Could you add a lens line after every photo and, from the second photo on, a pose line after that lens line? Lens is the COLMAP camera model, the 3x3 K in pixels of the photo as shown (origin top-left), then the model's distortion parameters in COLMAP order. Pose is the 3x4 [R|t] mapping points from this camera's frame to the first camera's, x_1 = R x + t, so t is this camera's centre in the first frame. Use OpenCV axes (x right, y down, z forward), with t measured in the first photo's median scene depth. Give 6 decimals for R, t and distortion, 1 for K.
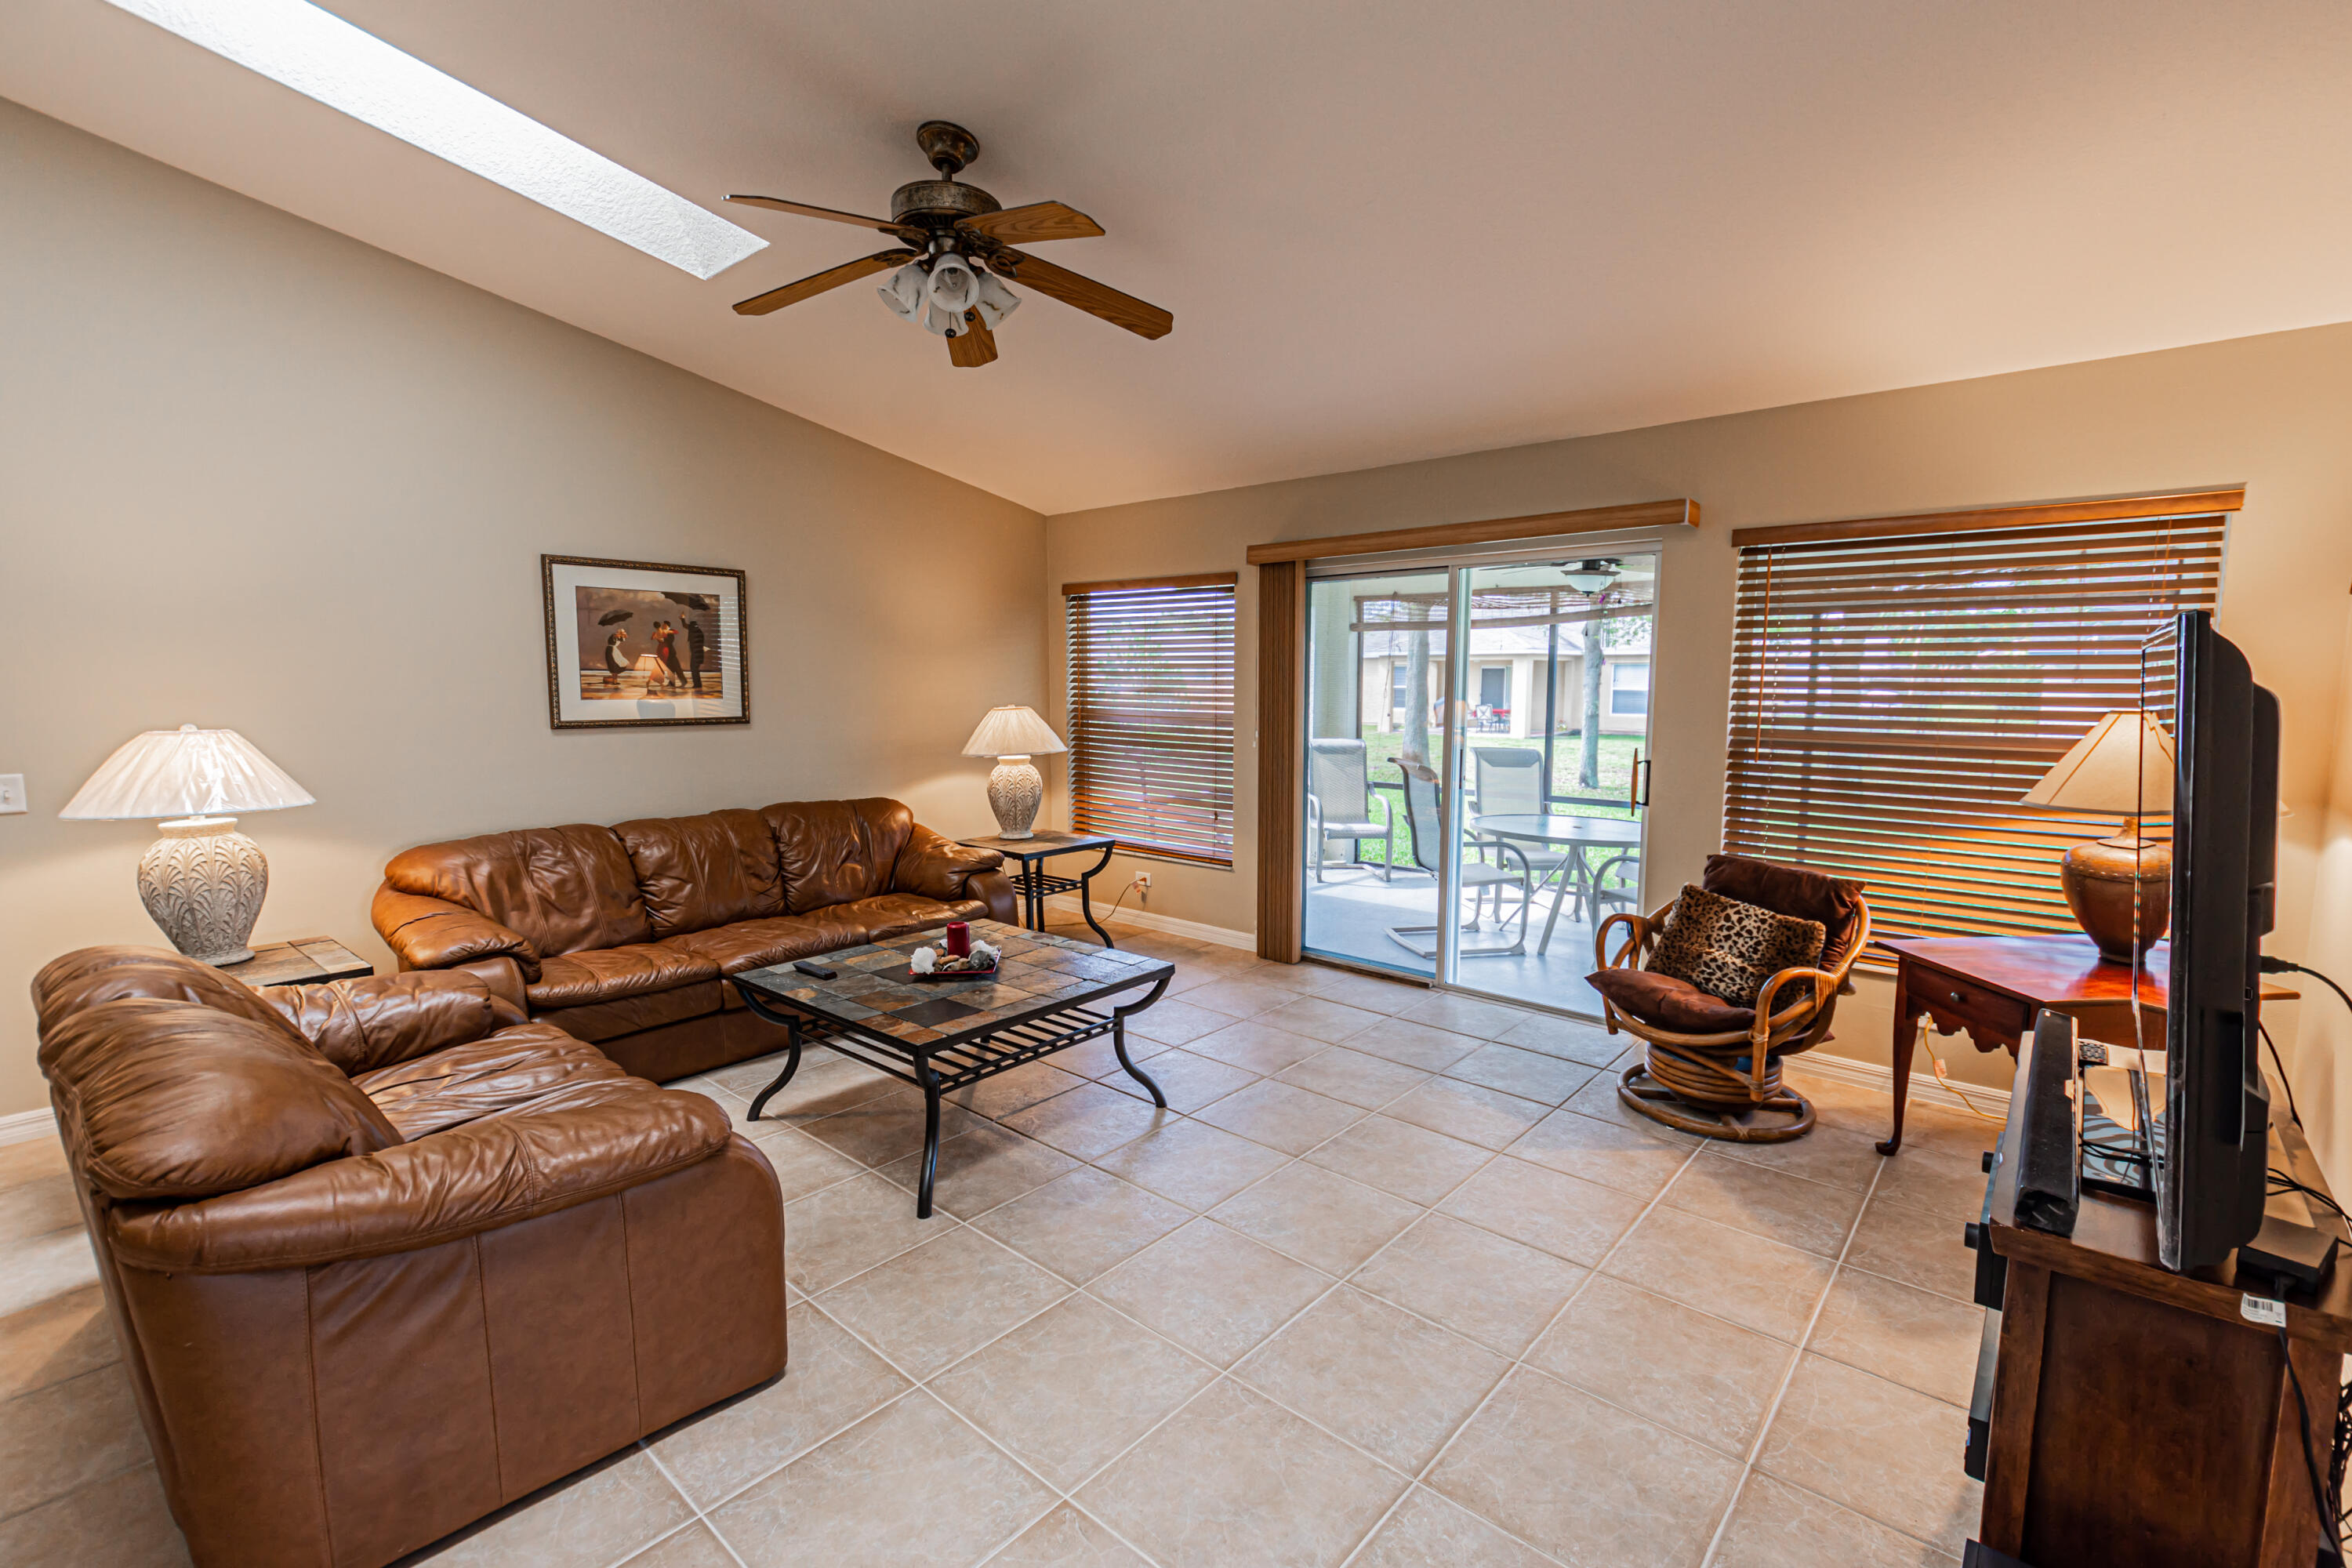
lens RADIAL K [[1040.6, 0, 1176.0], [0, 1040.6, 784.0], [0, 0, 1]] dist [-0.000009, -0.000004]
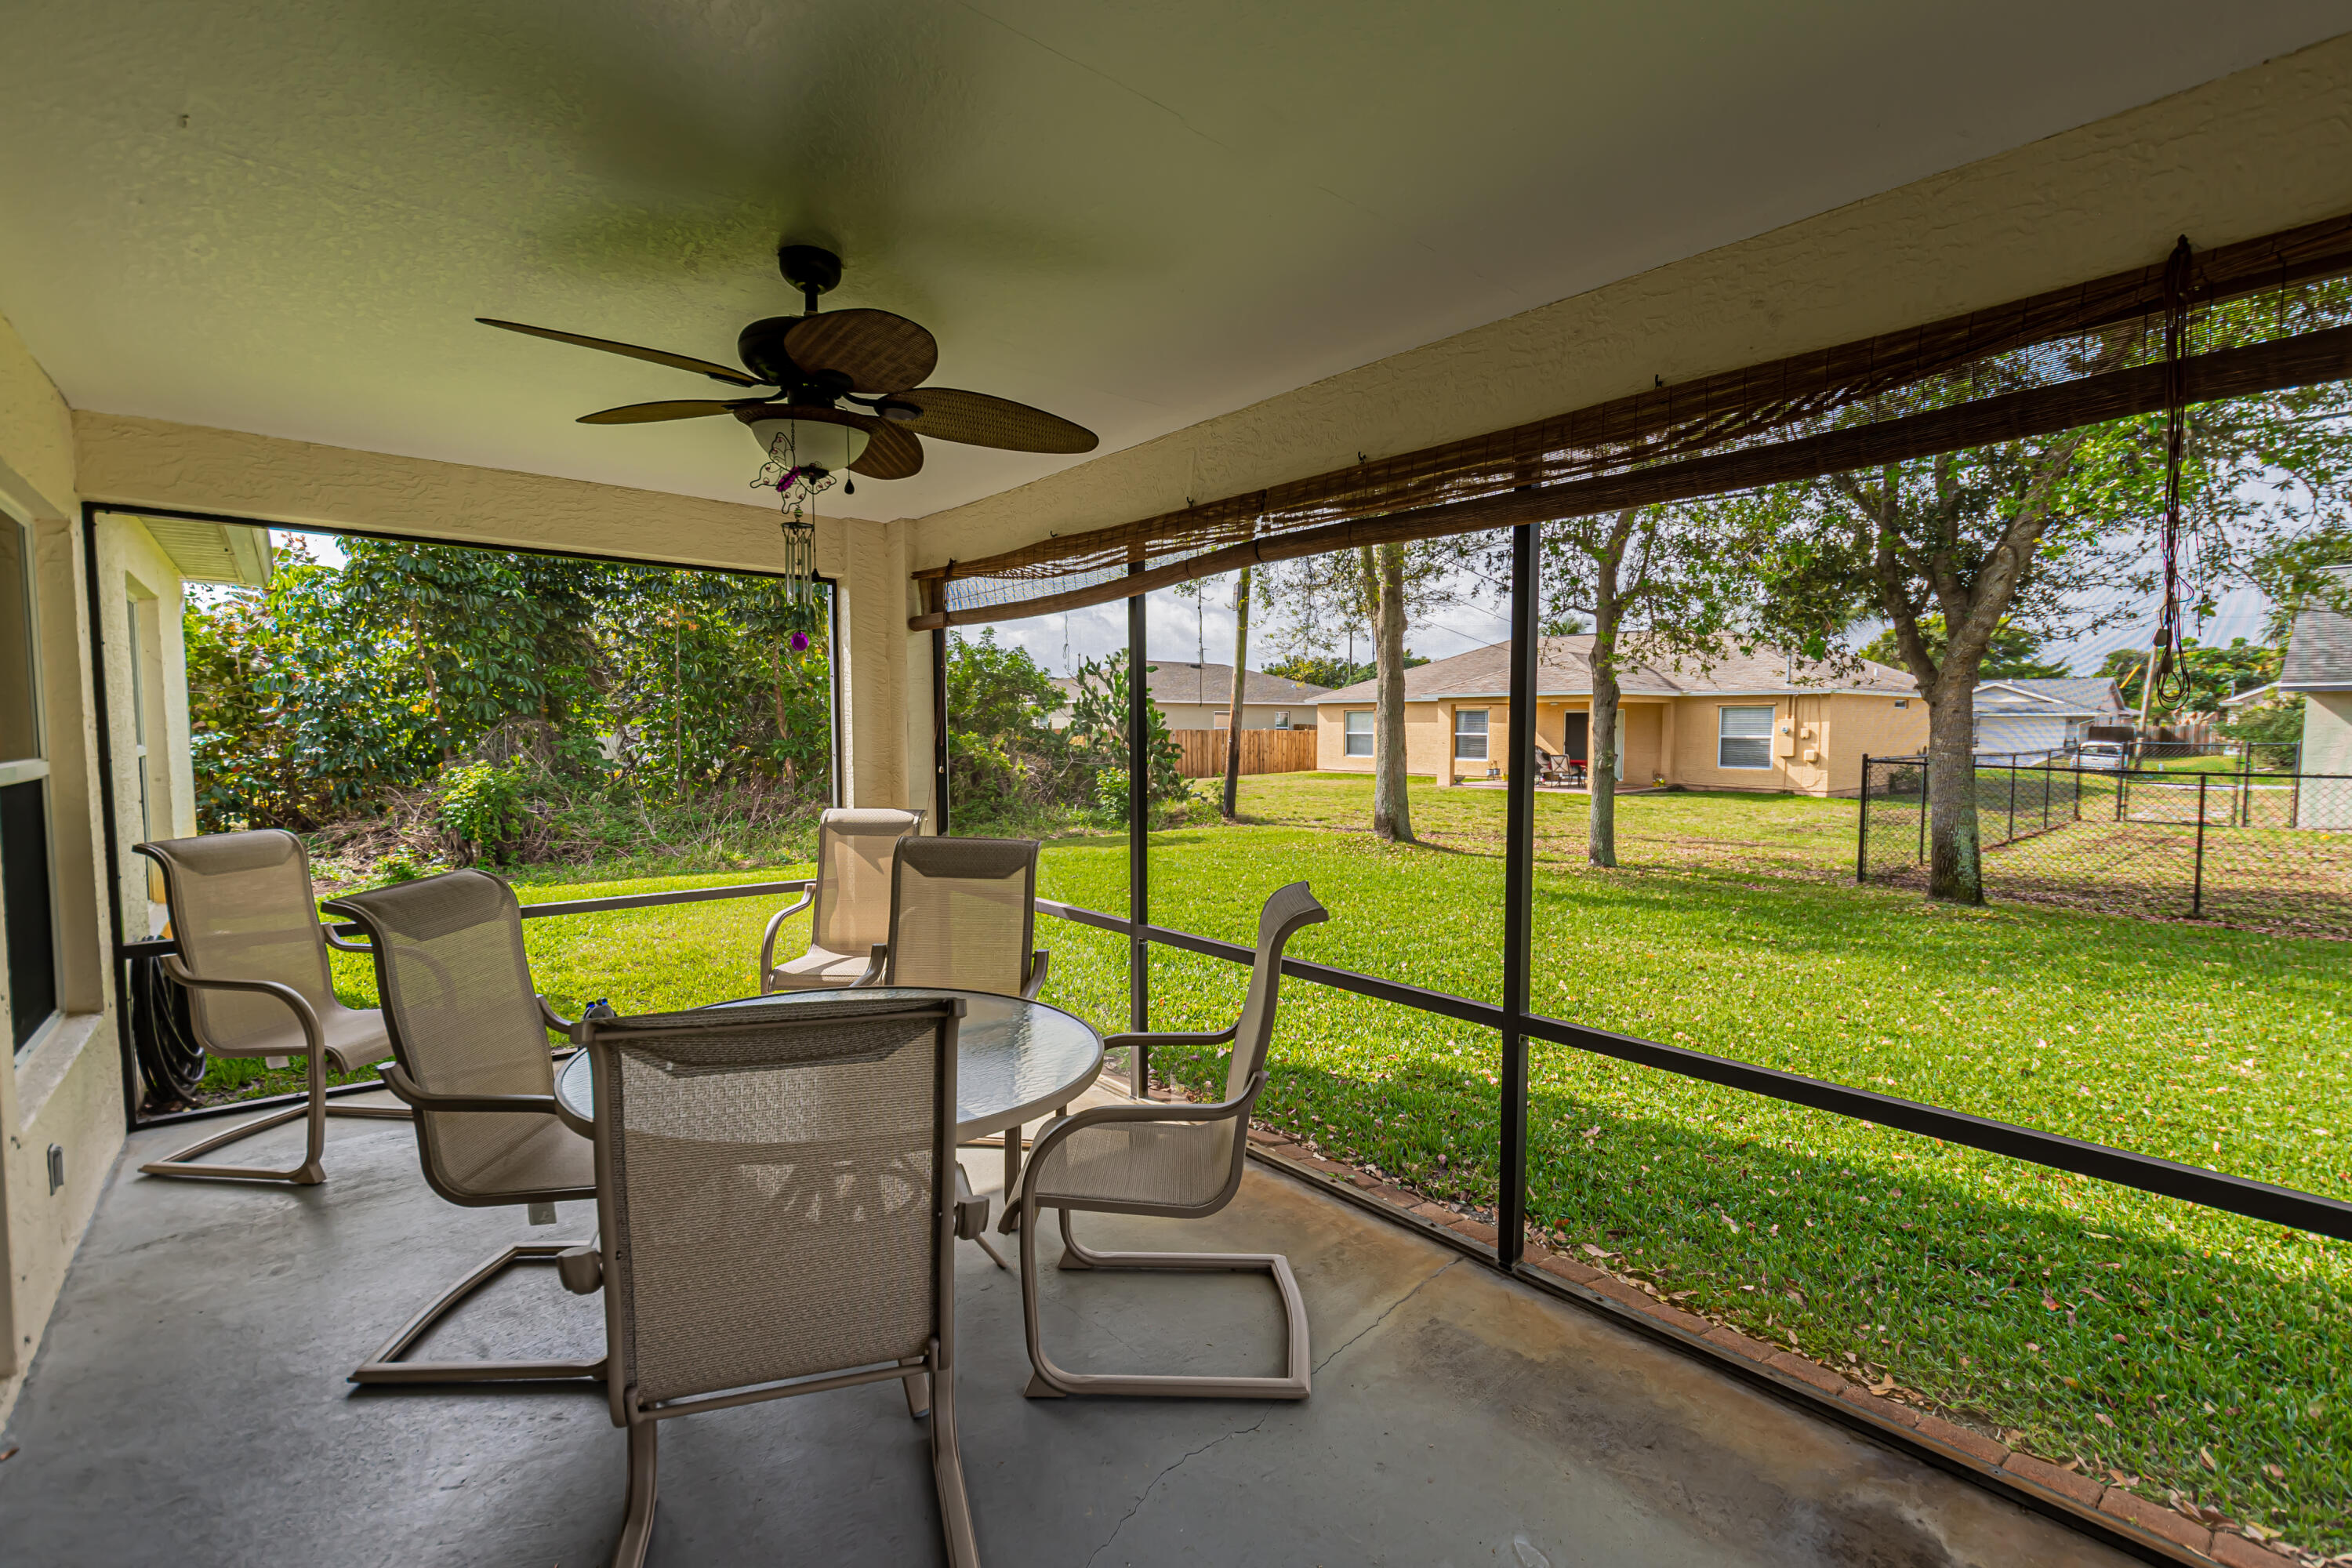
lens RADIAL K [[1014.6, 0, 1176.0], [0, 1014.6, 784.0], [0, 0, 1]] dist [0.000038, -0.000002]
pose [[0.990994, 0.003841, -0.133848, 0.088539], [-0.010236, 0.998837, -0.047120, -0.007122], [0.133511, 0.048065, 0.989881, 0.098692]]
